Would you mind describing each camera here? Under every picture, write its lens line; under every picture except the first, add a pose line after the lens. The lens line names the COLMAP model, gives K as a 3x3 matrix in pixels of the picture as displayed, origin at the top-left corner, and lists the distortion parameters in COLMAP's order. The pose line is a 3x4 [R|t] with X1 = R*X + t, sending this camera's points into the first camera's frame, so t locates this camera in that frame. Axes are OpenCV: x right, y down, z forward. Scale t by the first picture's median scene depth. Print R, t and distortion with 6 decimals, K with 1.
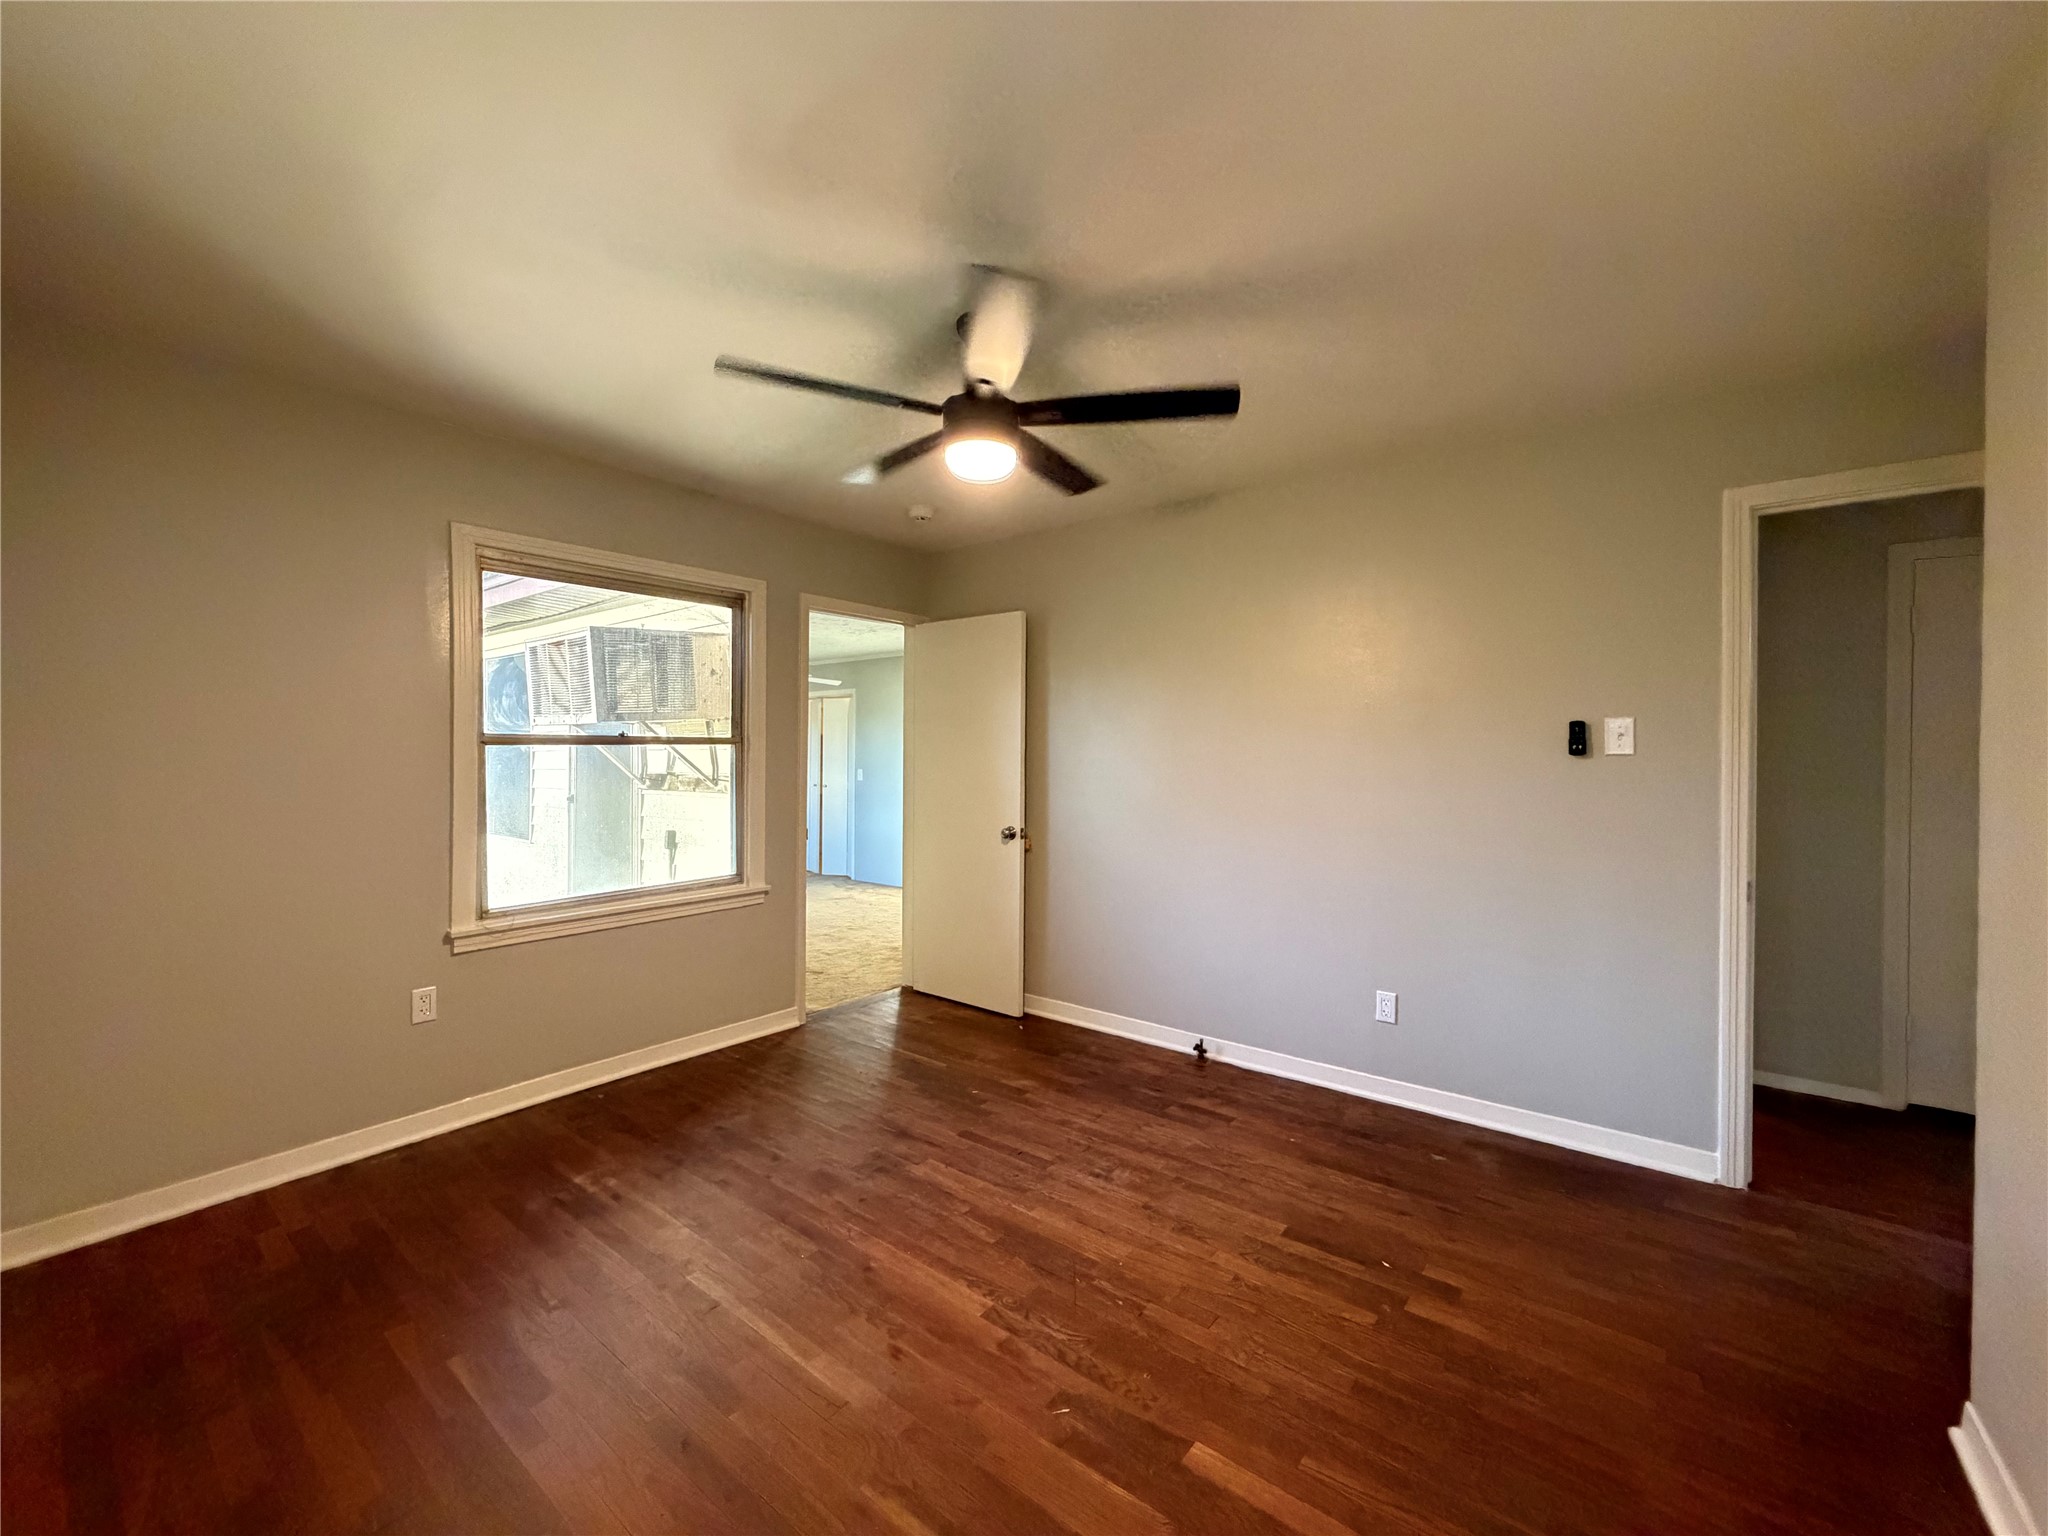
lens RADIAL K [[811.5, 0, 1019.1], [0, 811.5, 768.1], [0, 0, 1]] dist [0.000053, -0.000100]
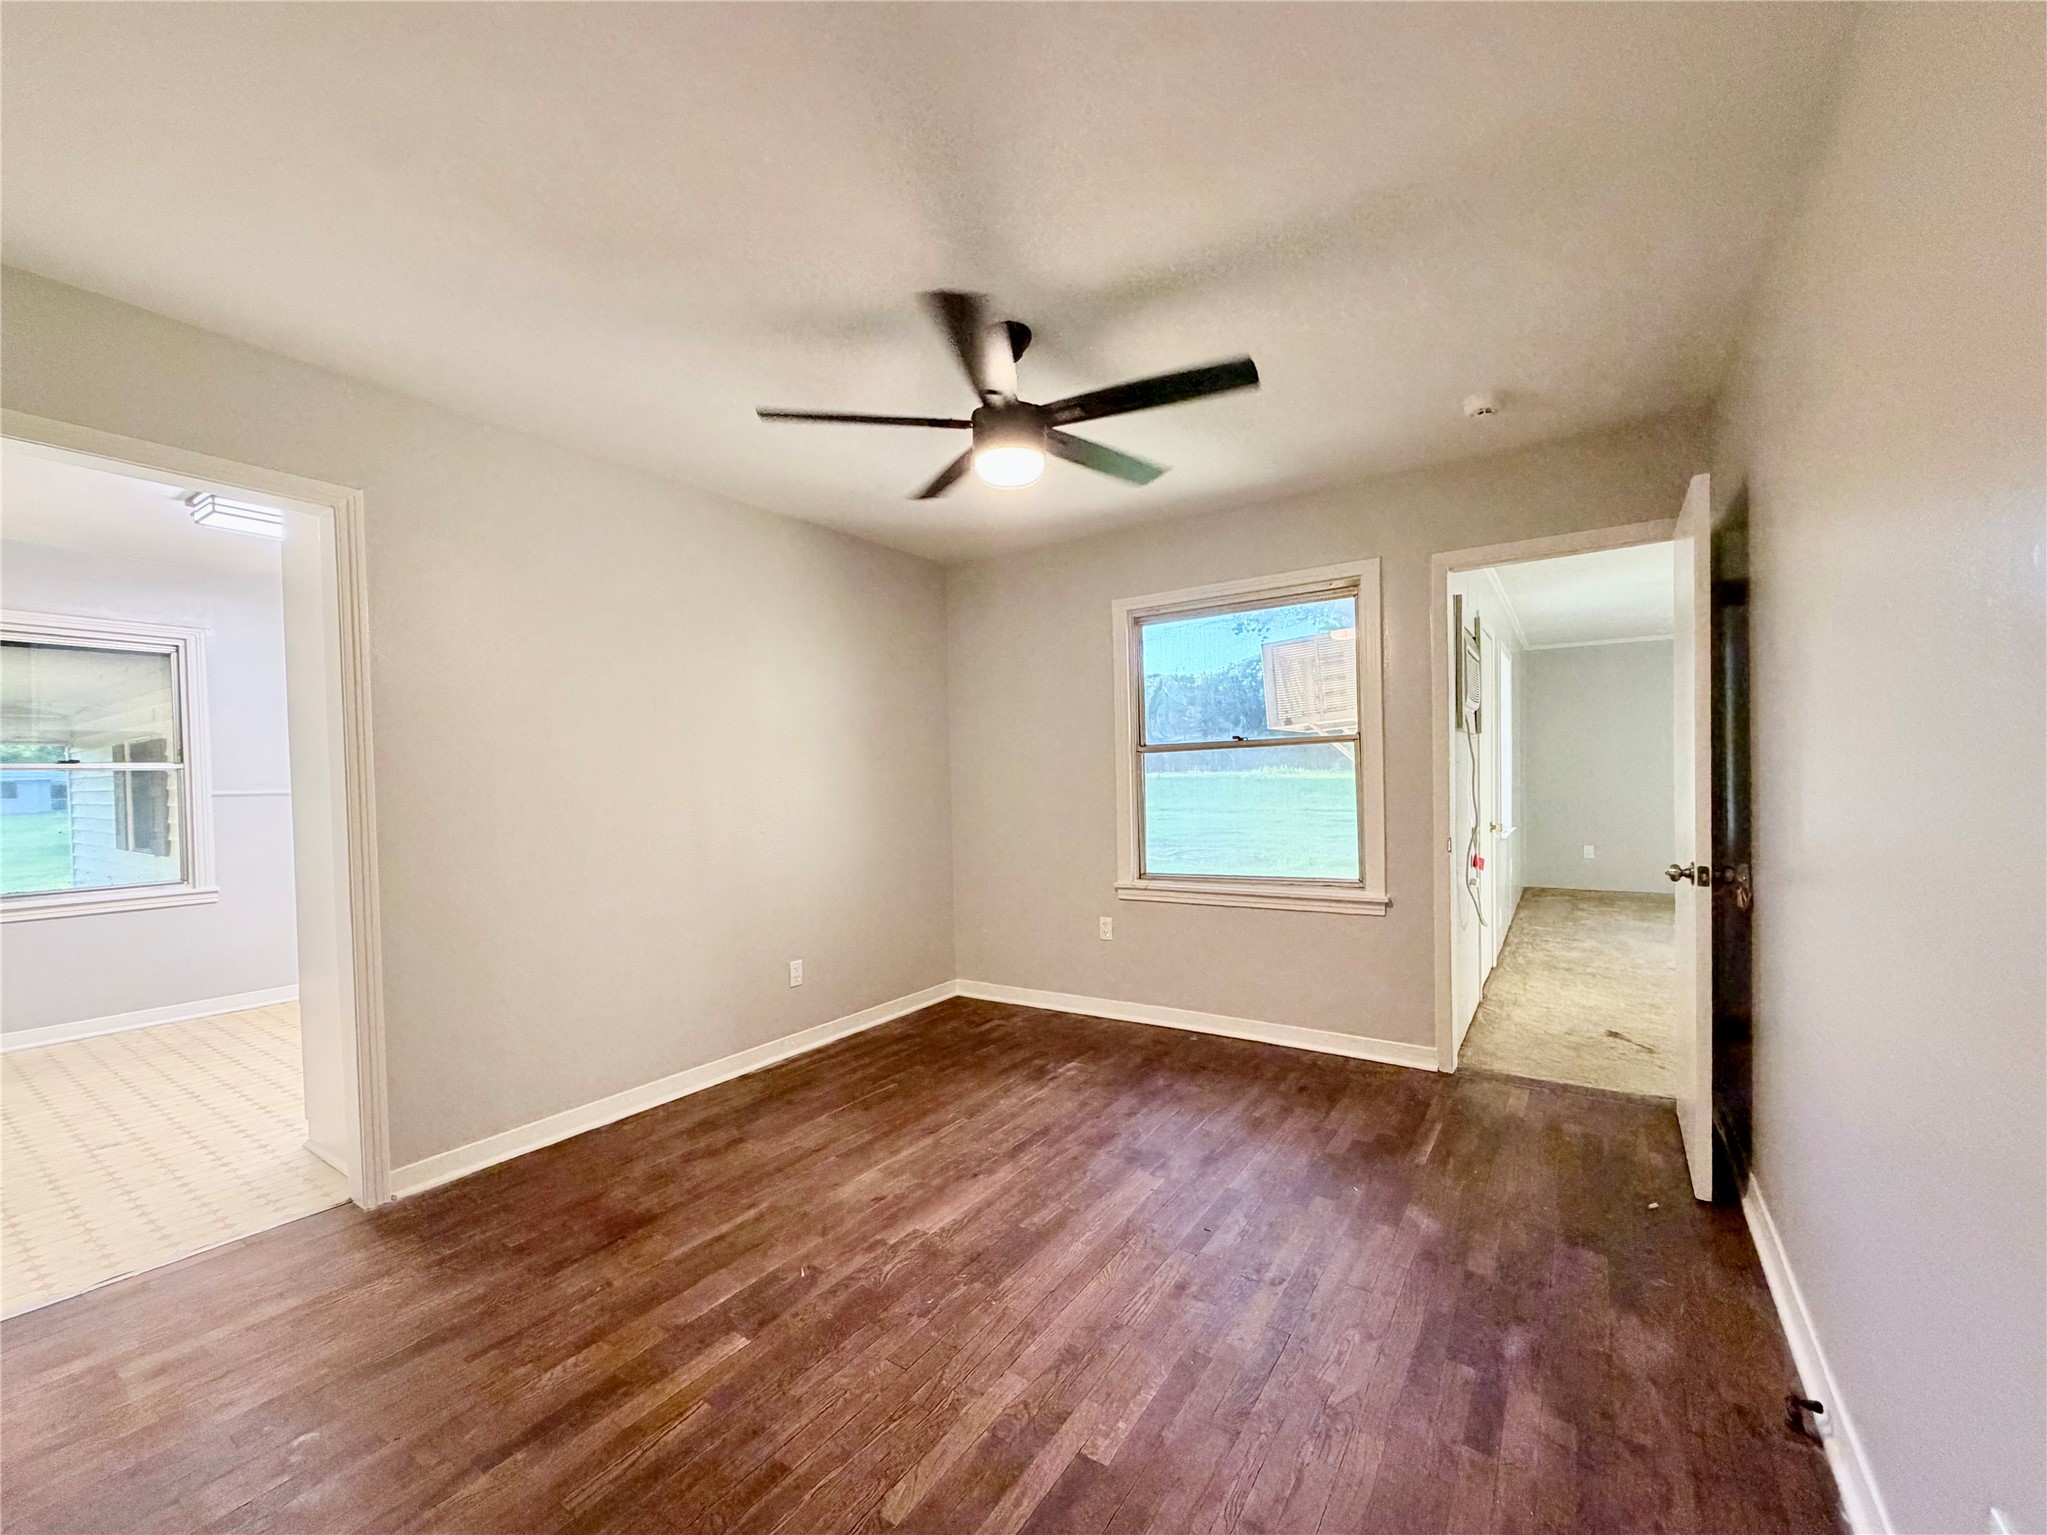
lens RADIAL K [[845.4, 0, 1020.2], [0, 845.4, 793.5], [0, 0, 1]] dist [-0.011605, 0.000002]
pose [[0.076607, 0.014247, -0.996960, 0.893538], [0.011489, 0.999819, 0.015170, 0.018039], [0.996995, -0.012616, 0.076429, 0.807683]]
